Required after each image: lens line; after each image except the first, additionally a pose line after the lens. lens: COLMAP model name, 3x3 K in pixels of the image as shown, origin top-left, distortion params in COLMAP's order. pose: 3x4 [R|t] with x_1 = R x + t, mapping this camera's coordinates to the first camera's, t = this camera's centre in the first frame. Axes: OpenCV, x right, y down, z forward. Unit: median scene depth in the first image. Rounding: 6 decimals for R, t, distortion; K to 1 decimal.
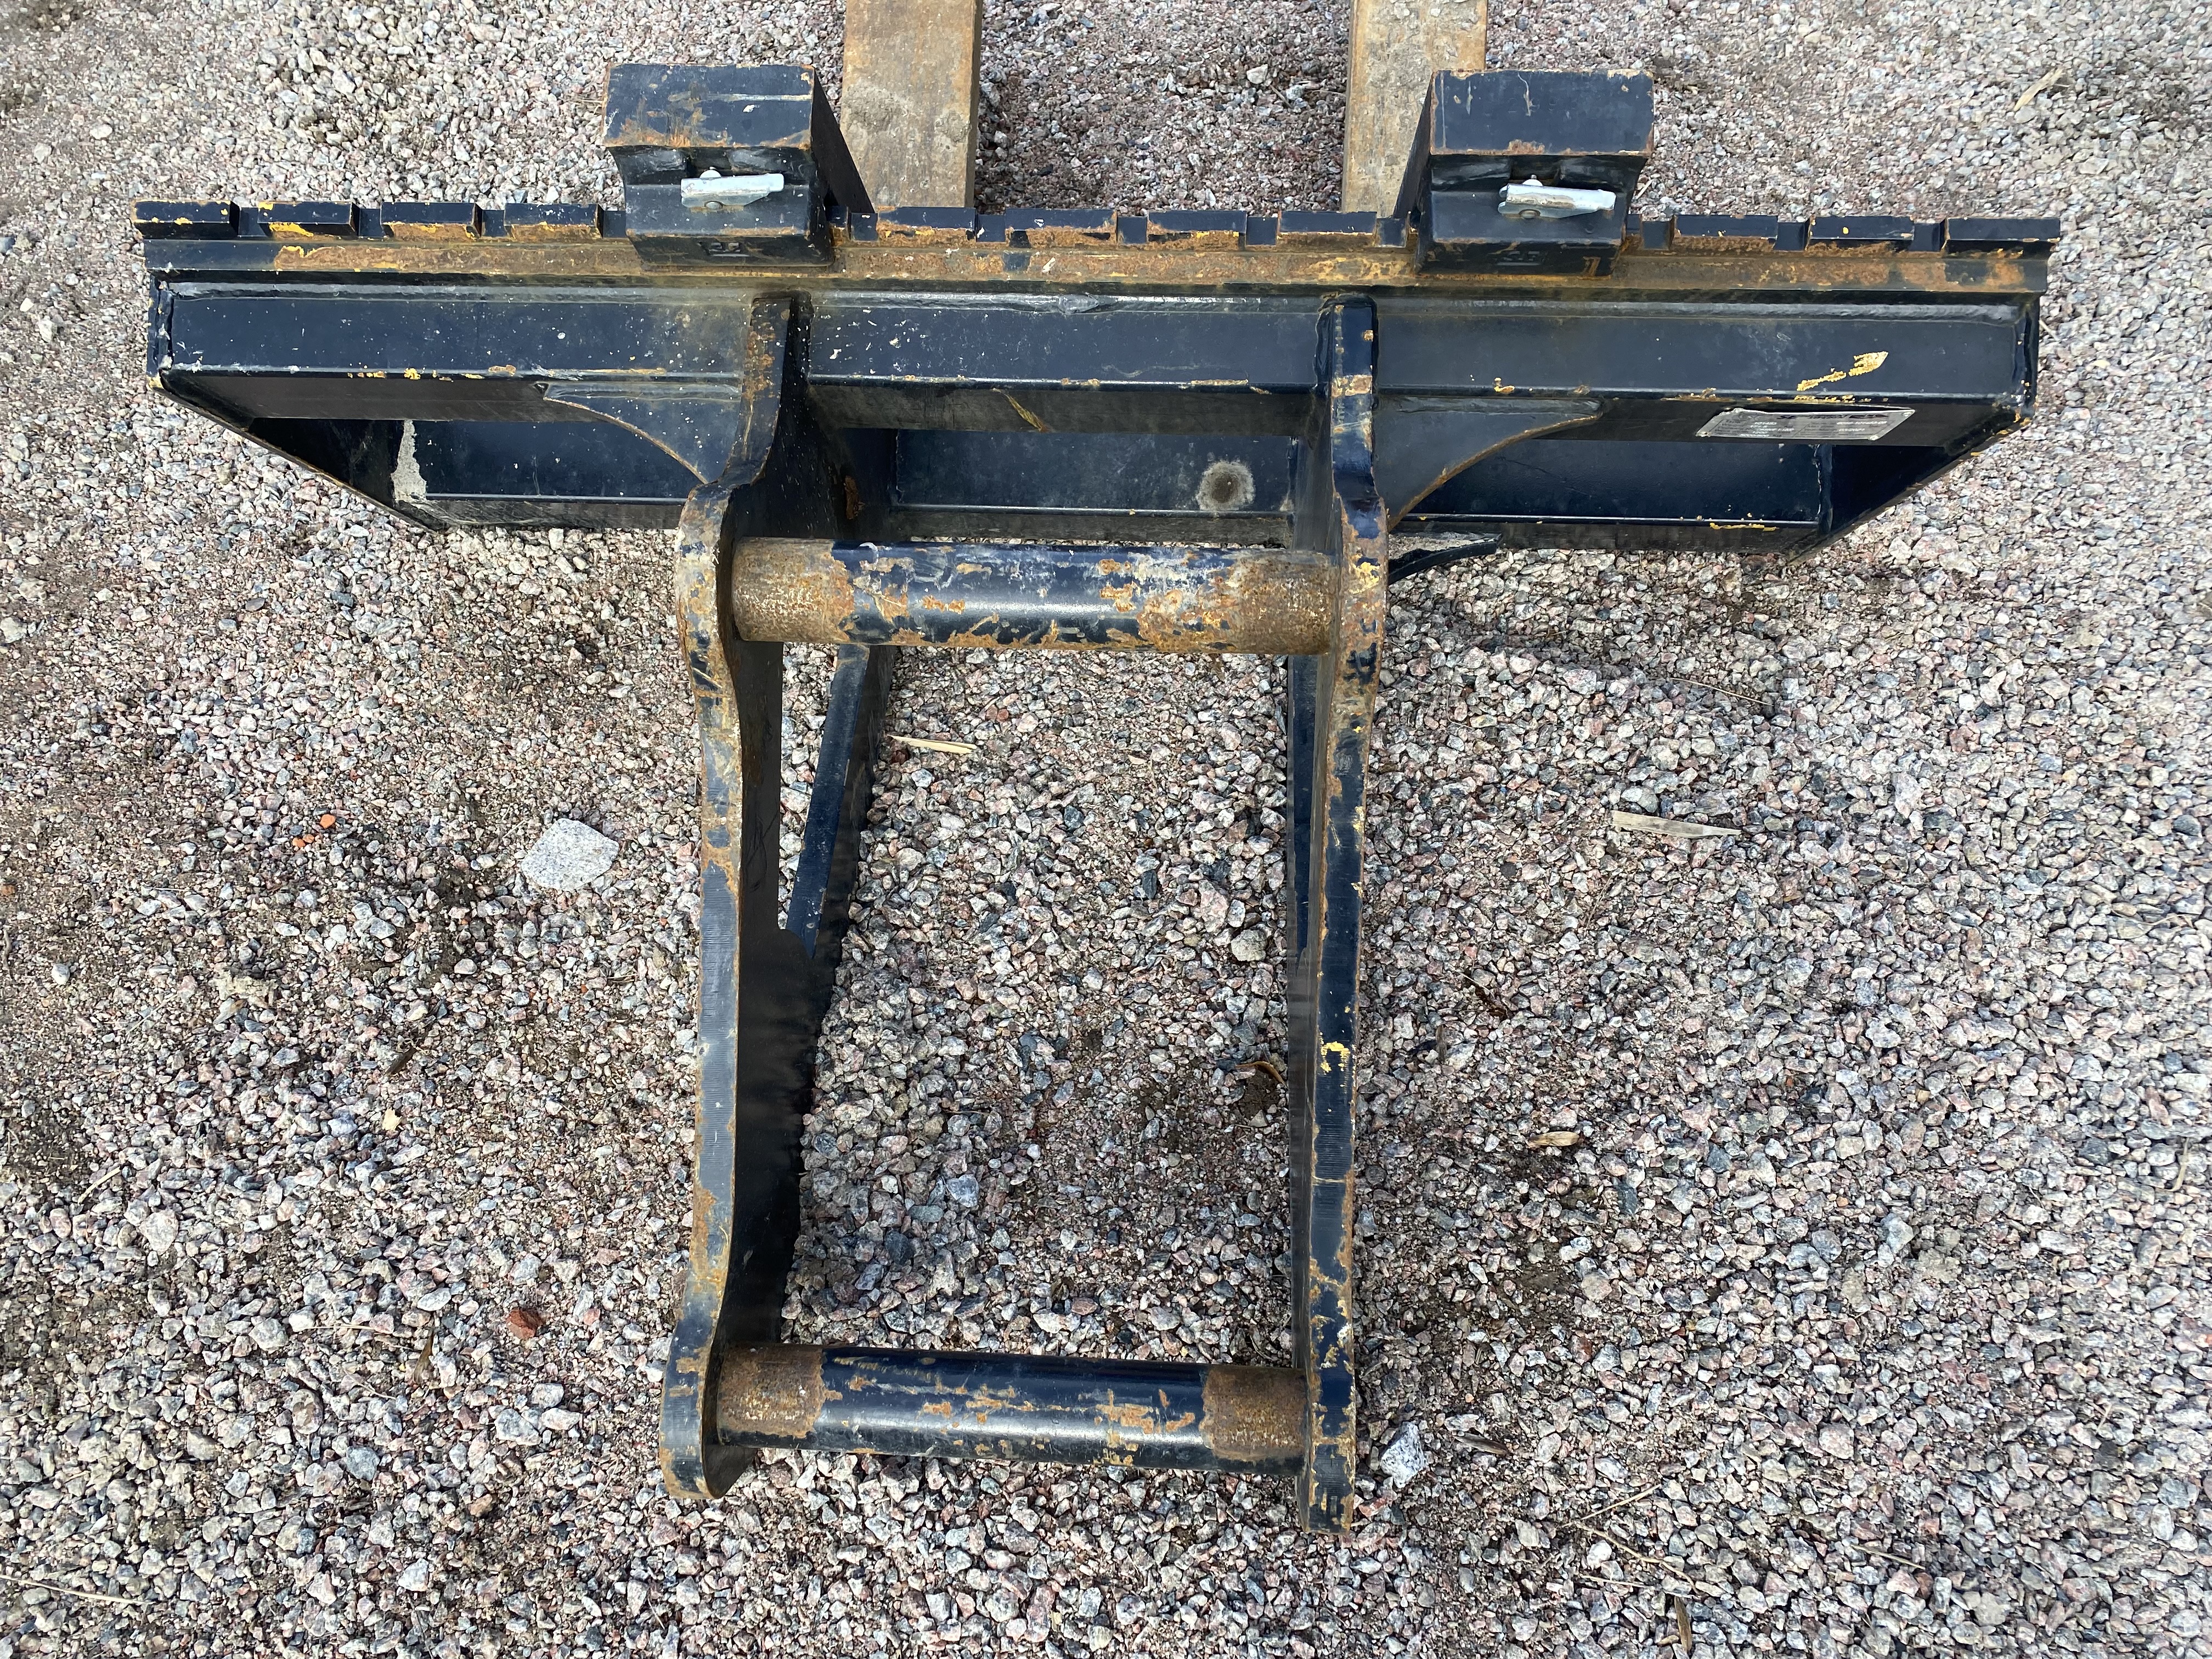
lens RADIAL K [[1678.2, 0, 1104.3], [0, 1678.2, 849.0], [0, 0, 1]] dist [0.014870, -0.015226]
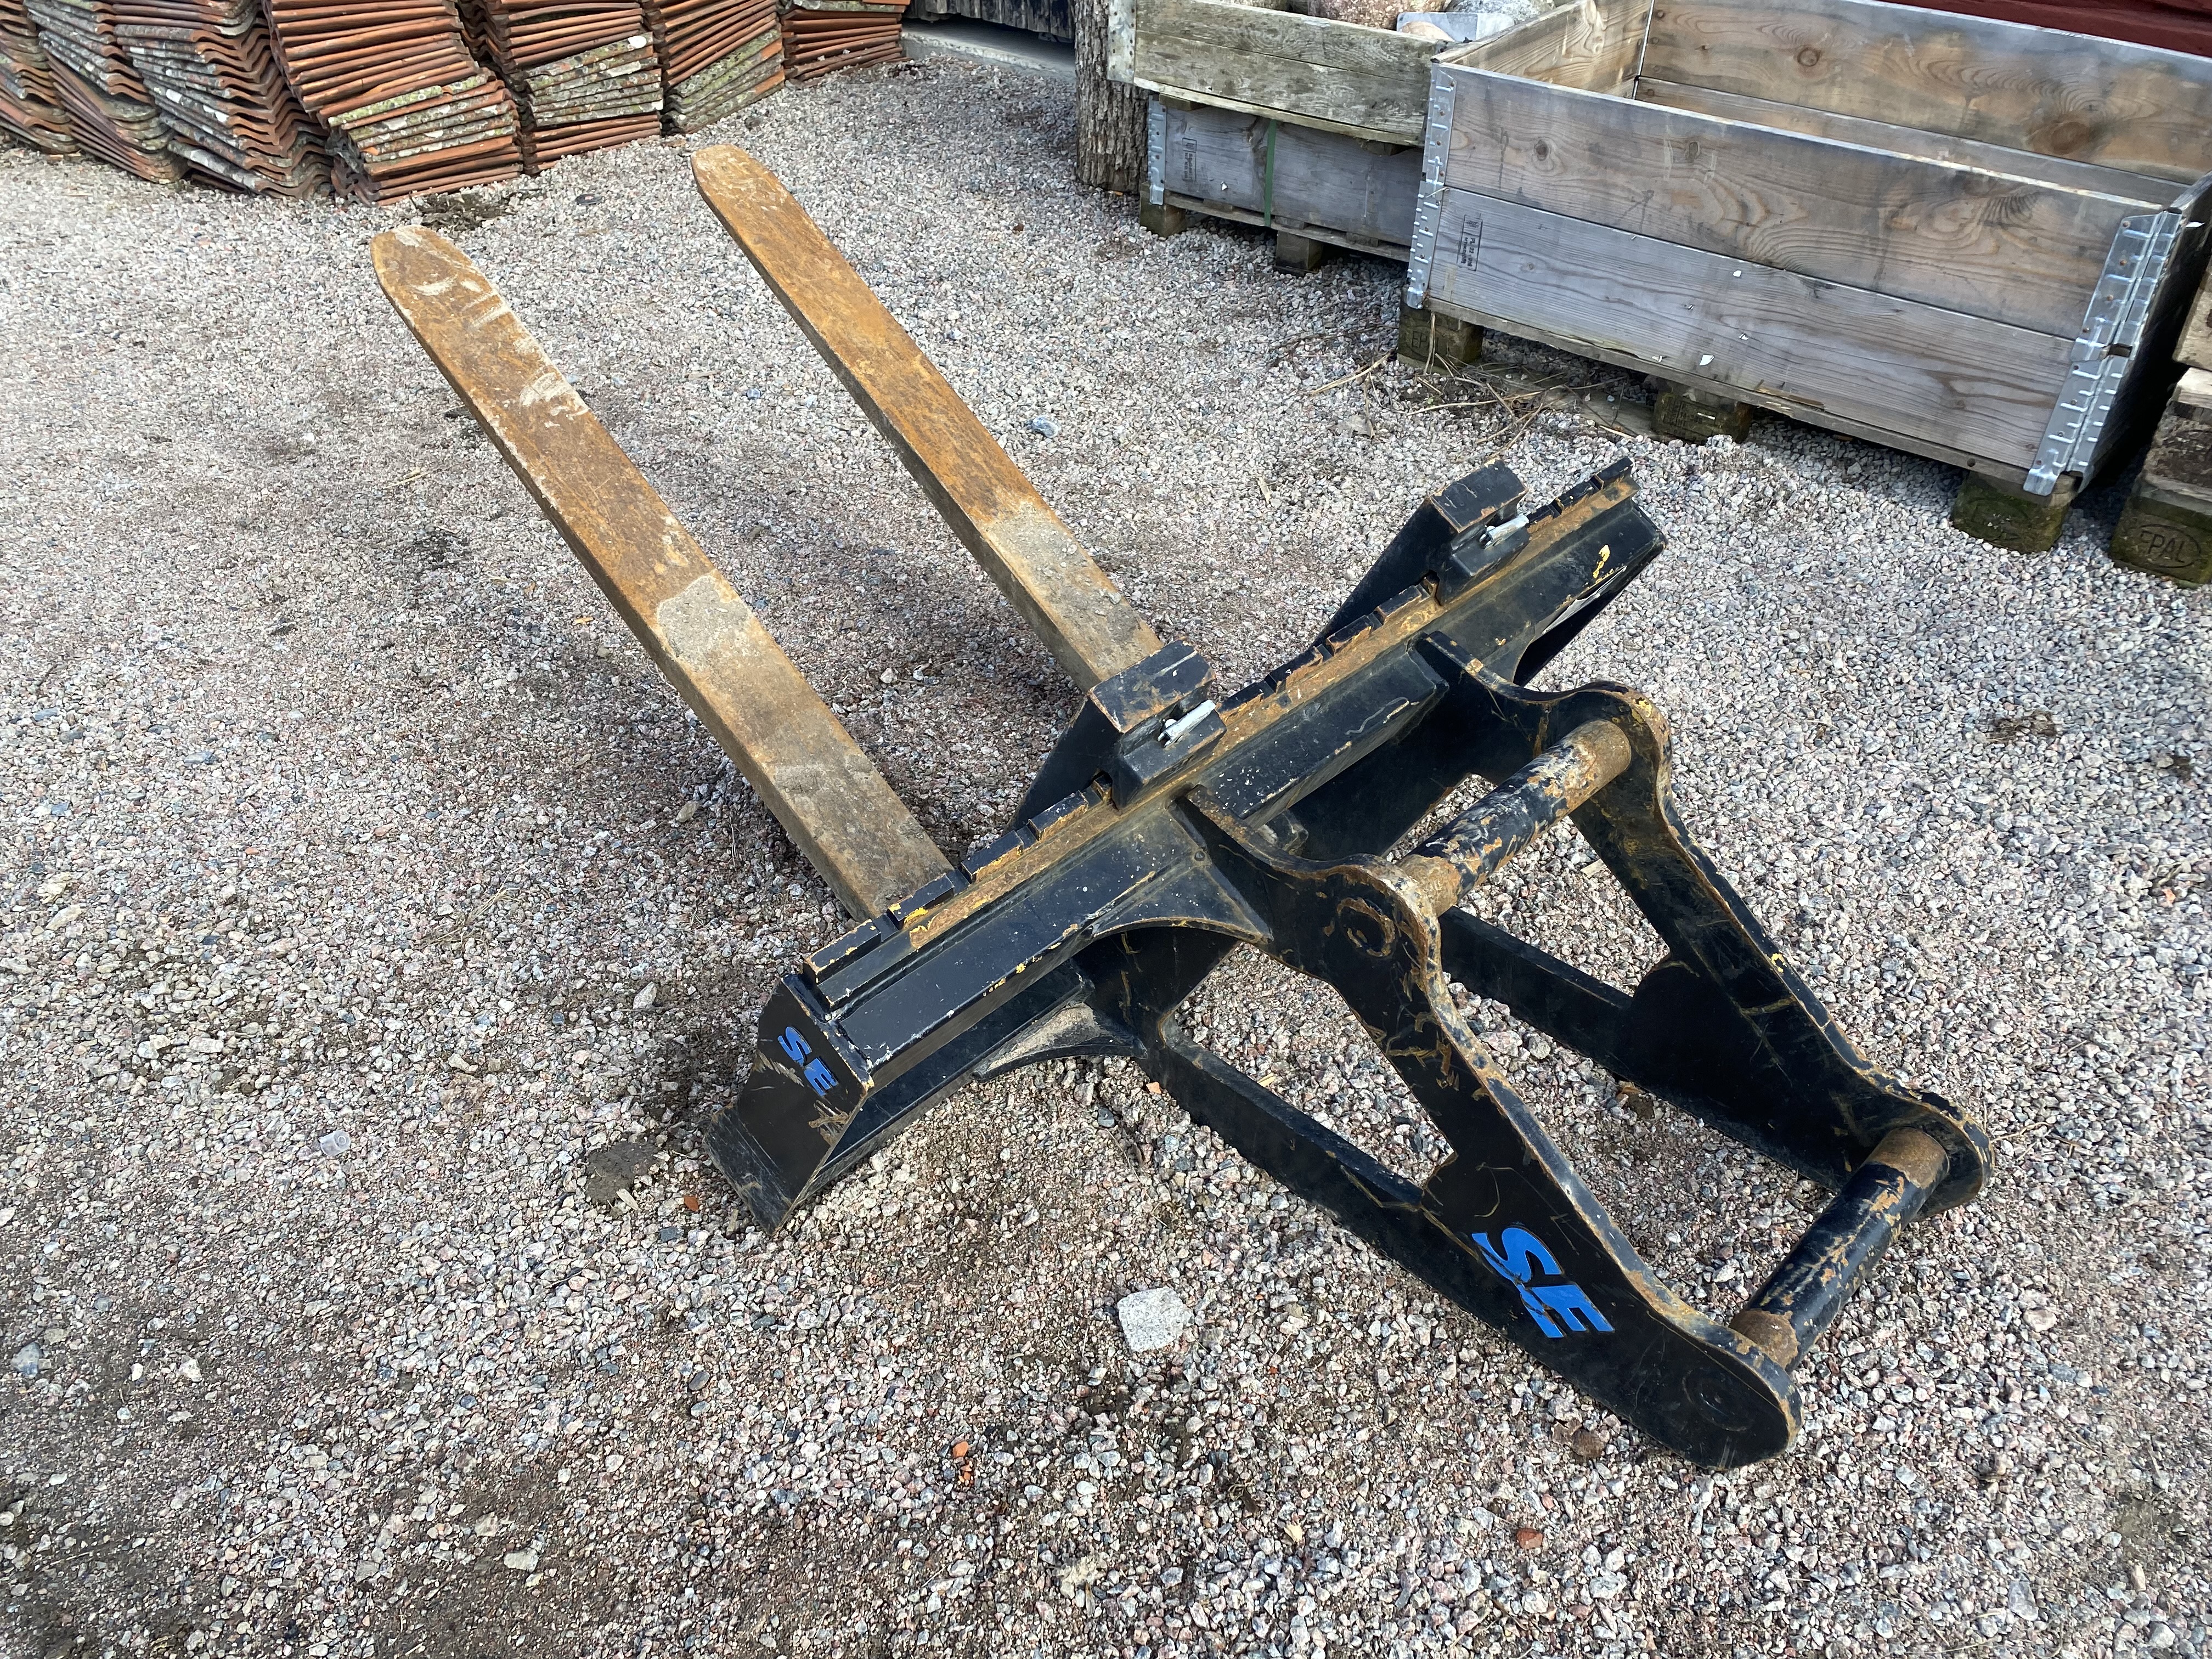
lens RADIAL K [[1678.2, 0, 1088.1], [0, 1678.2, 835.7], [0, 0, 1]] dist [0.014870, -0.015226]
pose [[0.668776, -0.450979, 0.591064, -1.059066], [0.626803, 0.769561, -0.122042, -0.167233], [-0.399821, 0.452099, 0.797339, -0.089156]]
